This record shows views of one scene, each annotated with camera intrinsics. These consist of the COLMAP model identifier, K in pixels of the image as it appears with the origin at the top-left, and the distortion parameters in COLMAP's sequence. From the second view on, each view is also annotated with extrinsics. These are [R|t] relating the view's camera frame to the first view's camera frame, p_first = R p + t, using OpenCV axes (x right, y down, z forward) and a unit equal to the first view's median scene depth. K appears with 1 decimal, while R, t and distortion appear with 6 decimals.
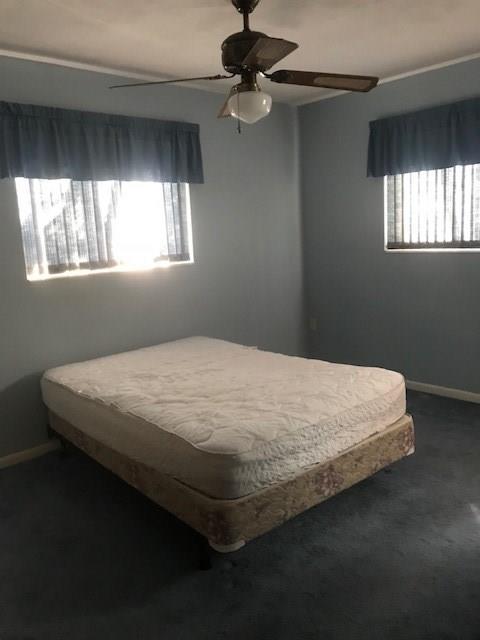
lens RADIAL K [[543.5, 0, 240.7], [0, 543.5, 317.9], [0, 0, 1]] dist [0.079659, -0.048080]
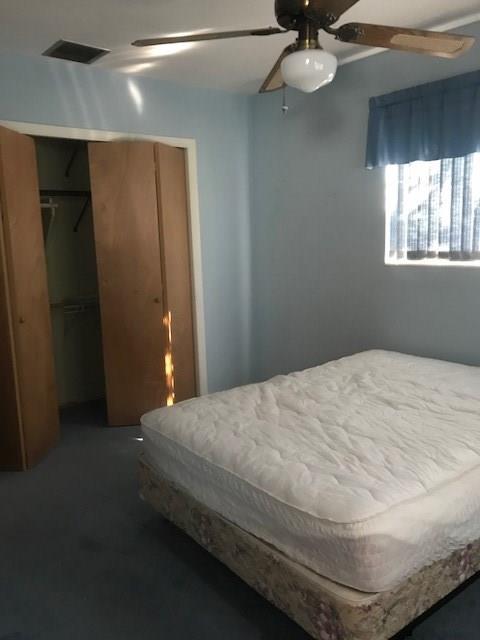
lens RADIAL K [[543.5, 0, 241.0], [0, 543.5, 321.6], [0, 0, 1]] dist [0.079659, -0.048080]
pose [[-0.061873, 0.225256, -0.972333, 0.656970], [-0.131711, 0.963837, 0.231669, -0.160593], [0.989355, 0.142401, -0.029966, 0.738190]]
